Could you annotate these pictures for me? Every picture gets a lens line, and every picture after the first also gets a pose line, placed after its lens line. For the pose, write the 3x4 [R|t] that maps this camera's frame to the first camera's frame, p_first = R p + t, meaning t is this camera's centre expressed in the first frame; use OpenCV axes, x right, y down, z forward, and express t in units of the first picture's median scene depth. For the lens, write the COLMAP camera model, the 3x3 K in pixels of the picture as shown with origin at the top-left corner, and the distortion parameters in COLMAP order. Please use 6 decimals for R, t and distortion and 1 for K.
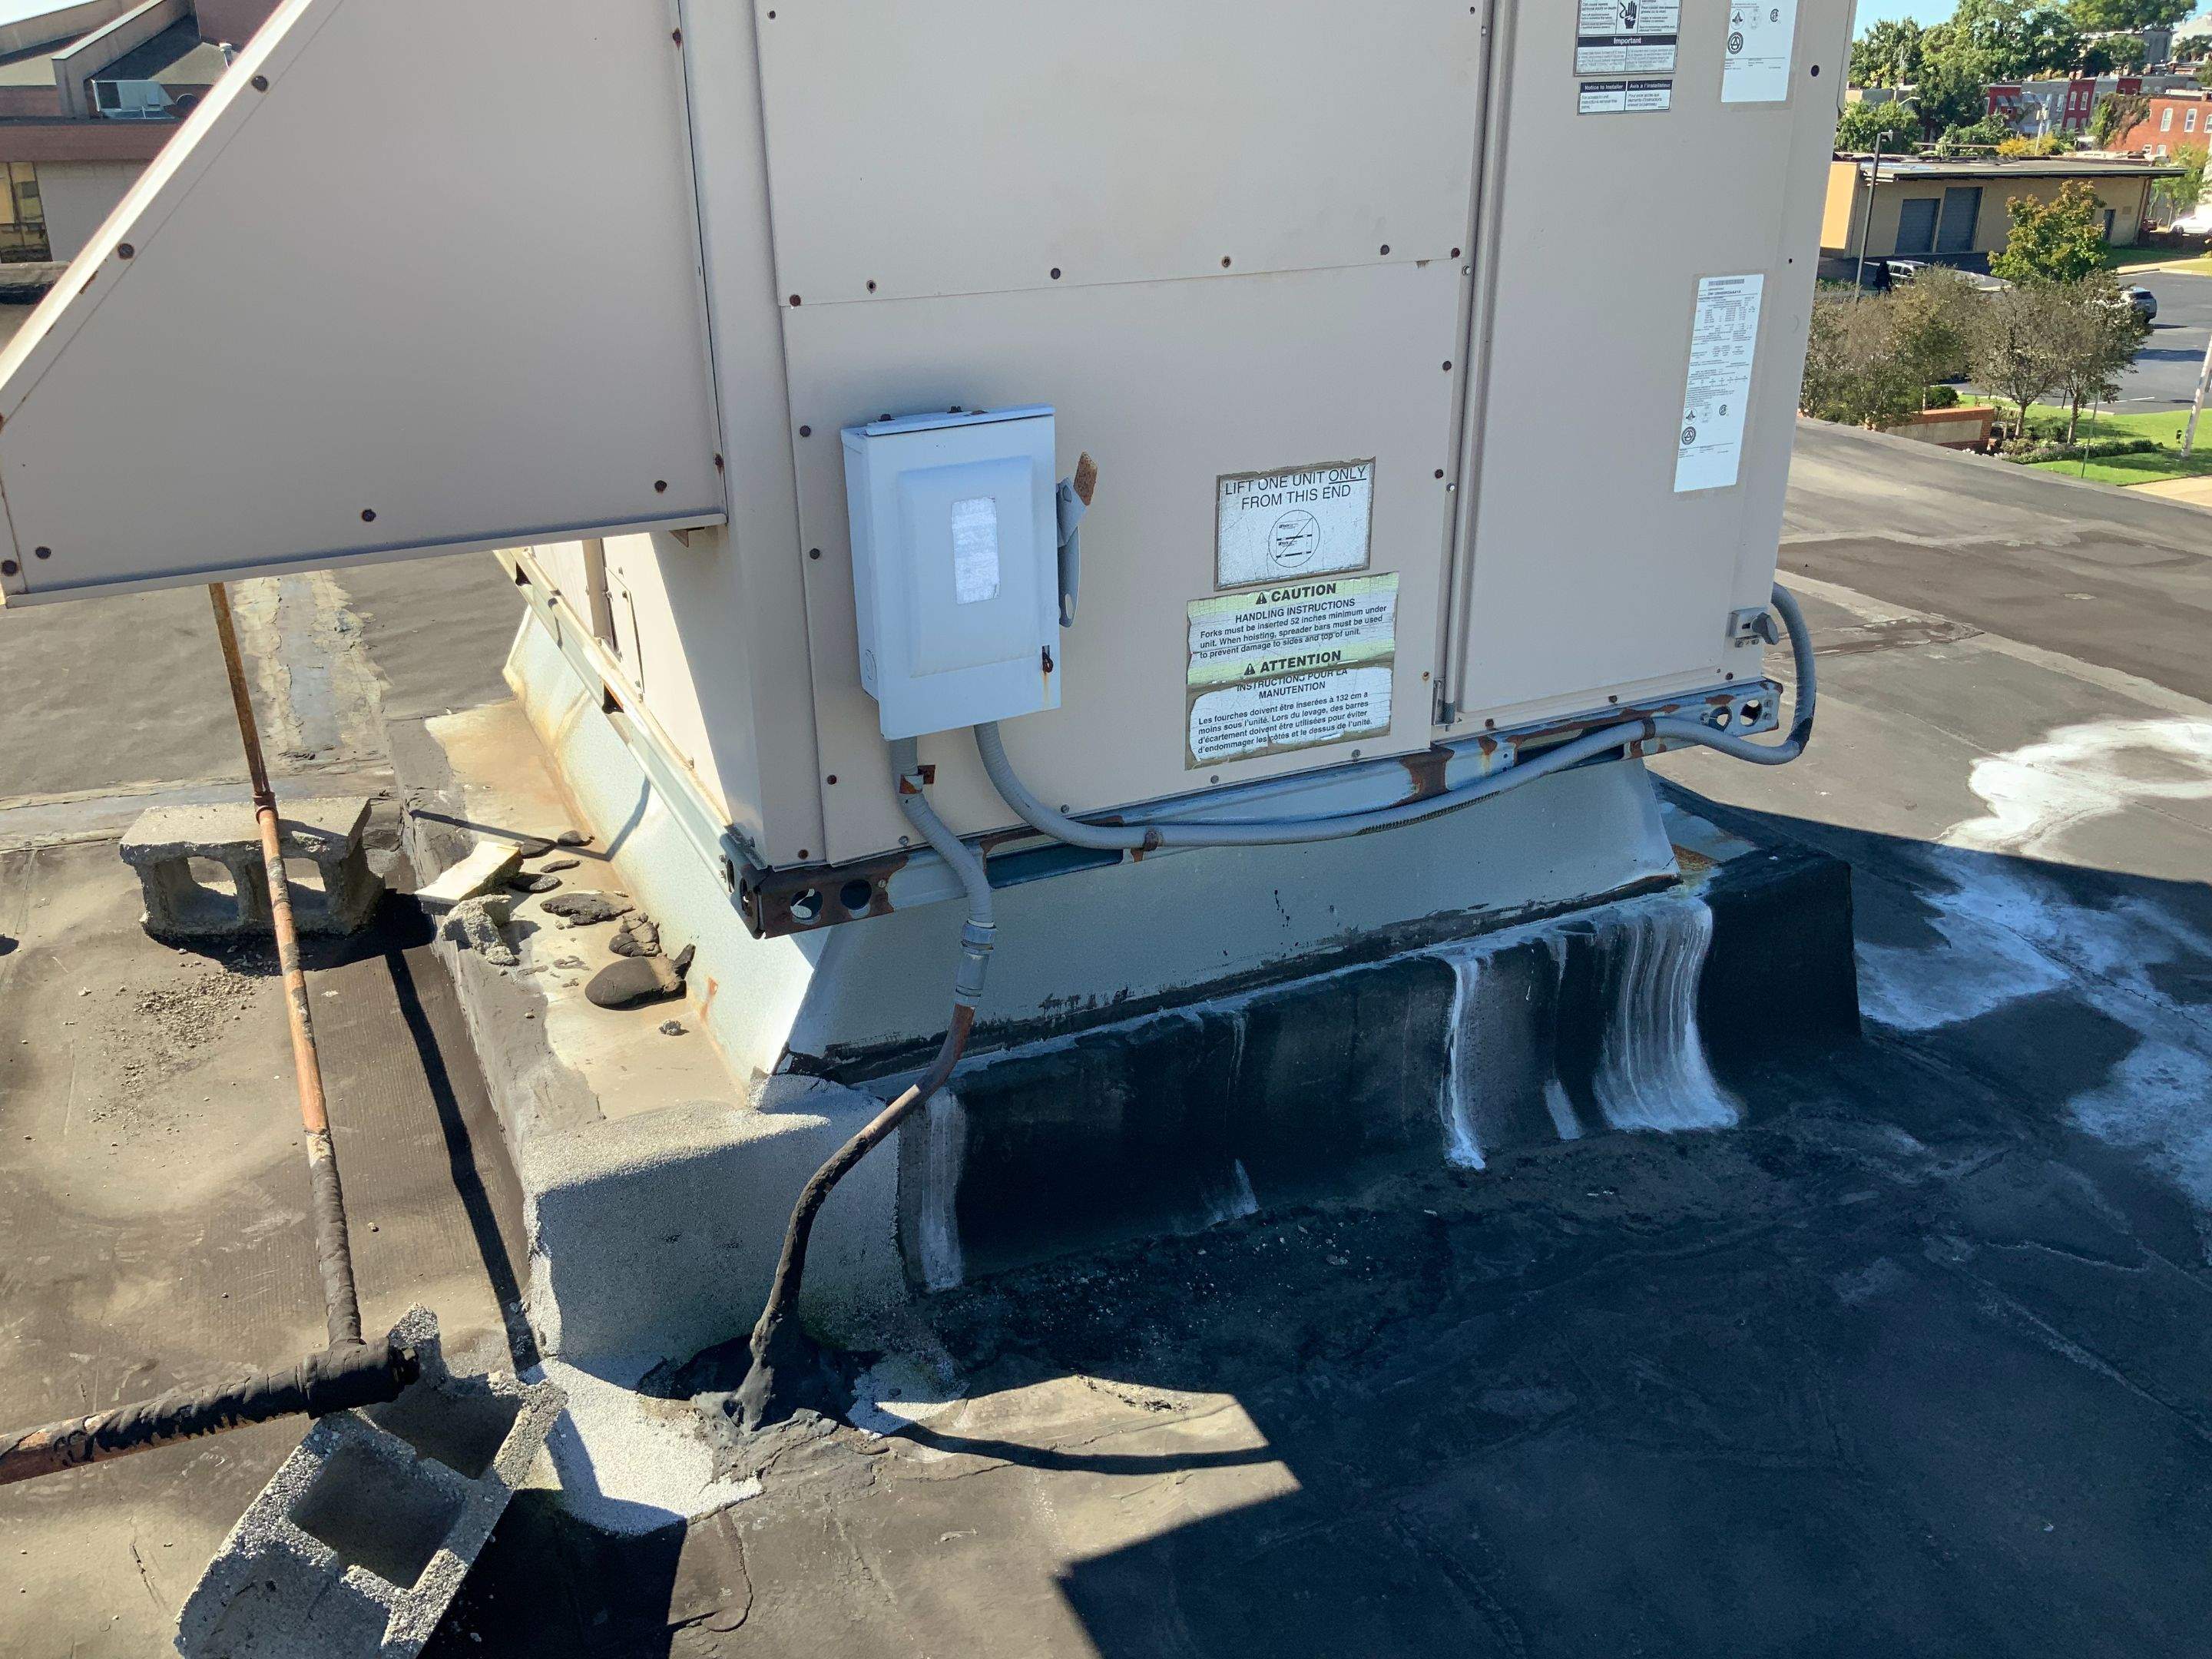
lens RADIAL K [[1827.7, 0, 1101.5], [0, 1827.7, 834.8], [0, 0, 1]] dist [0.077582, -0.154825]
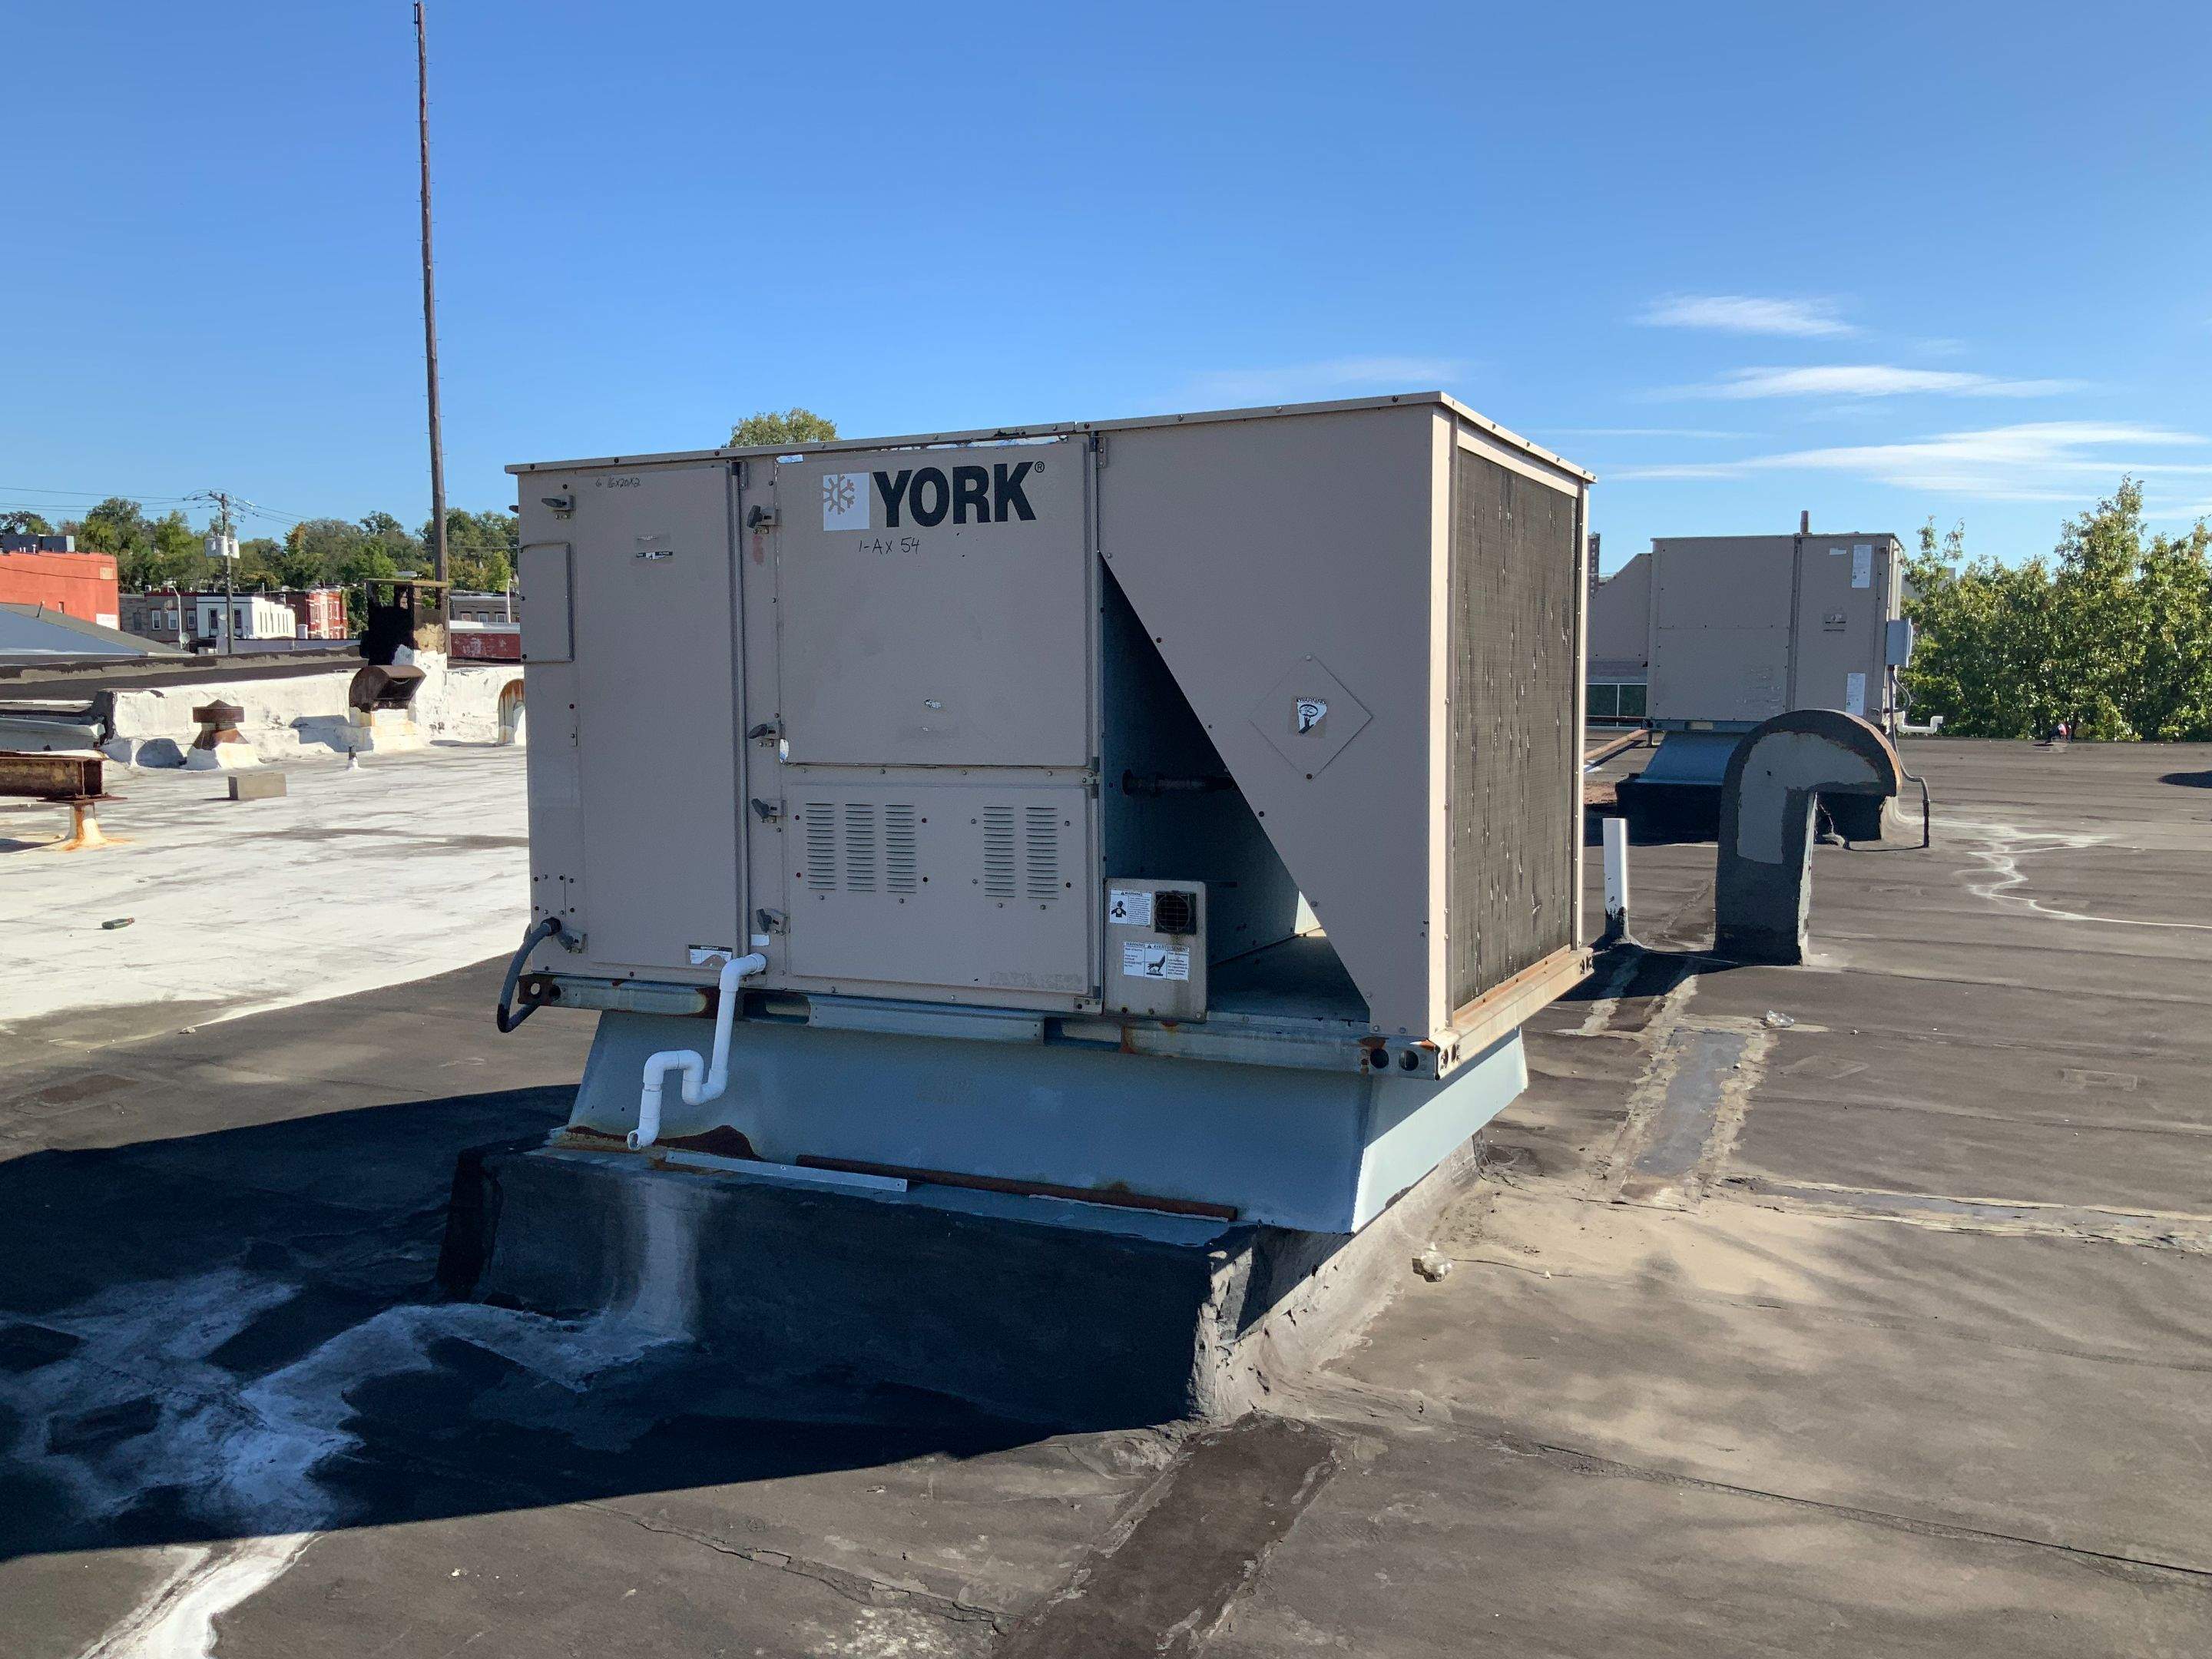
lens RADIAL K [[1827.7, 0, 1100.5], [0, 1827.7, 811.8], [0, 0, 1]] dist [0.077582, -0.154825]
pose [[-0.778609, 0.053079, -0.625261, 1.093405], [-0.239098, 0.896156, 0.373813, -1.066642], [0.580173, 0.440553, -0.685064, 2.618067]]
